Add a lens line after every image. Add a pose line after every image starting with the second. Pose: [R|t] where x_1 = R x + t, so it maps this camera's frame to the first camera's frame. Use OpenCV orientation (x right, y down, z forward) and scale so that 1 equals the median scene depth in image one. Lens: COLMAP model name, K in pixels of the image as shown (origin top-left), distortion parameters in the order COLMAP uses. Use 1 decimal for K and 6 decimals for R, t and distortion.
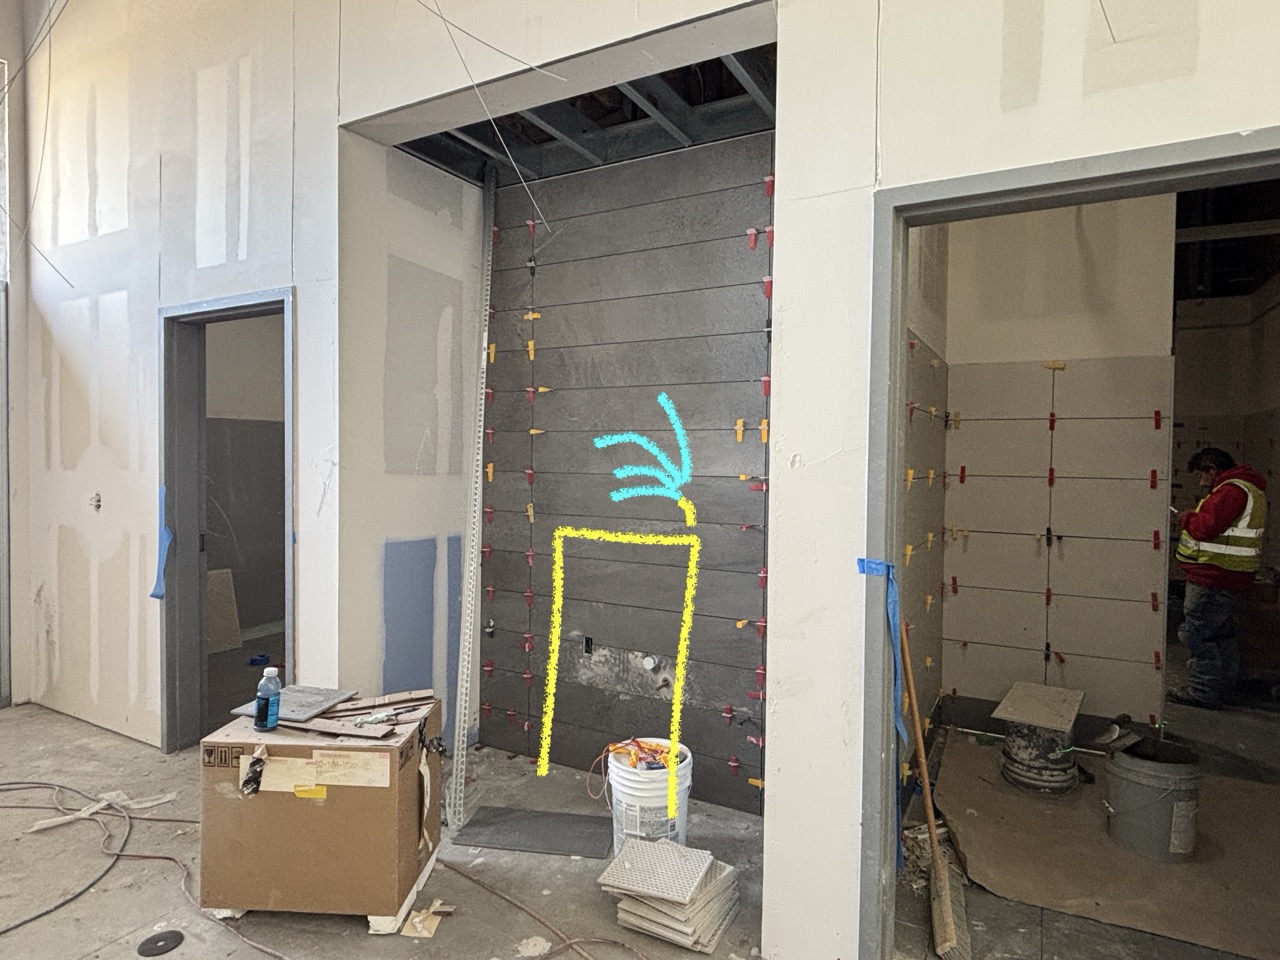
lens RADIAL K [[733.2, 0, 641.6], [0, 733.2, 473.0], [0, 0, 1]] dist [0.004859, -0.000193]
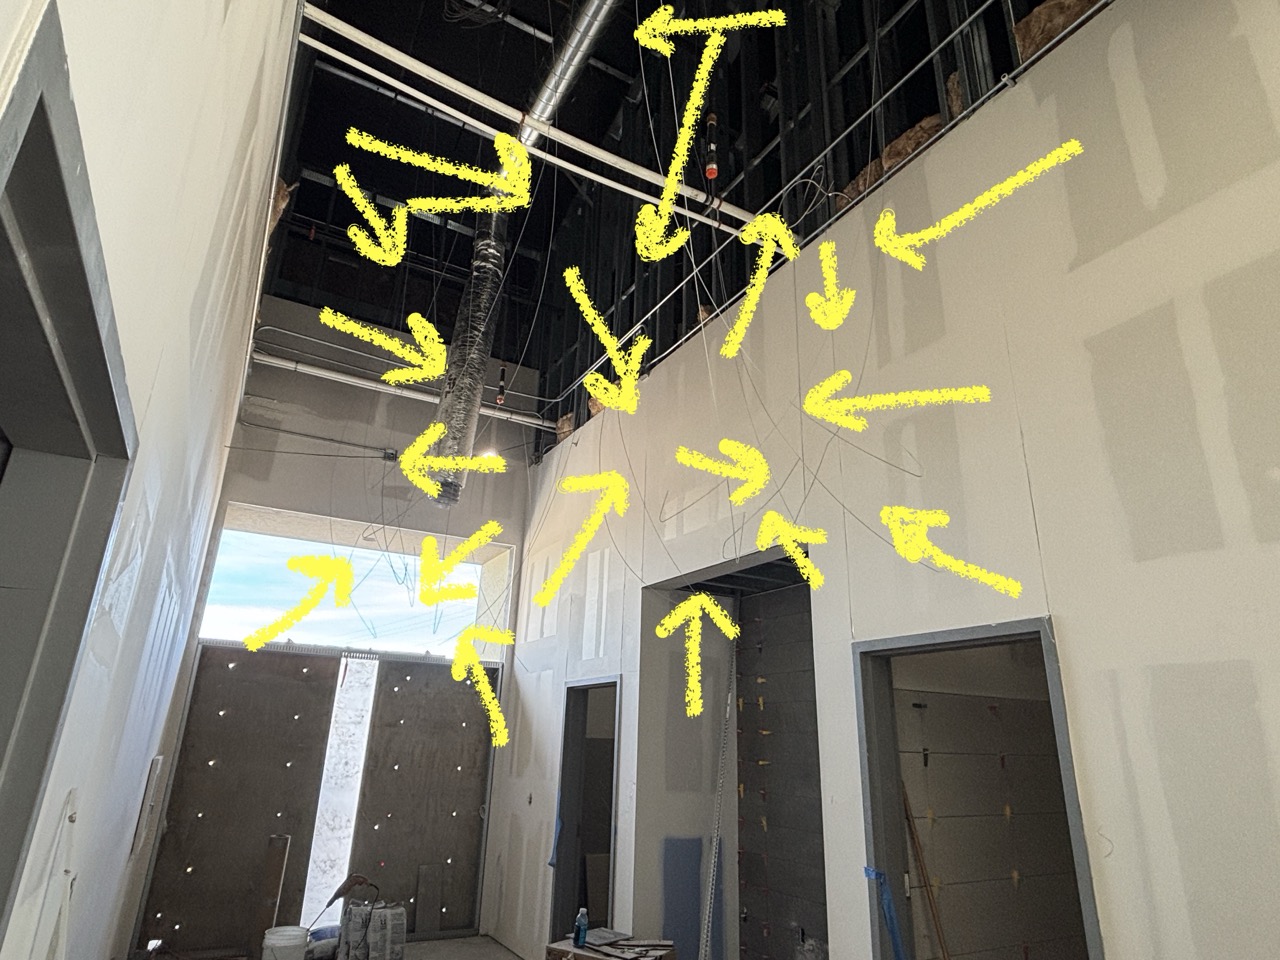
lens RADIAL K [[733.2, 0, 641.6], [0, 733.2, 473.0], [0, 0, 1]] dist [0.004859, -0.000193]
pose [[0.856245, -0.167687, -0.488596, 0.455821], [-0.028061, 0.929351, -0.368130, -0.046532], [0.515807, 0.328920, 0.791046, -0.476154]]
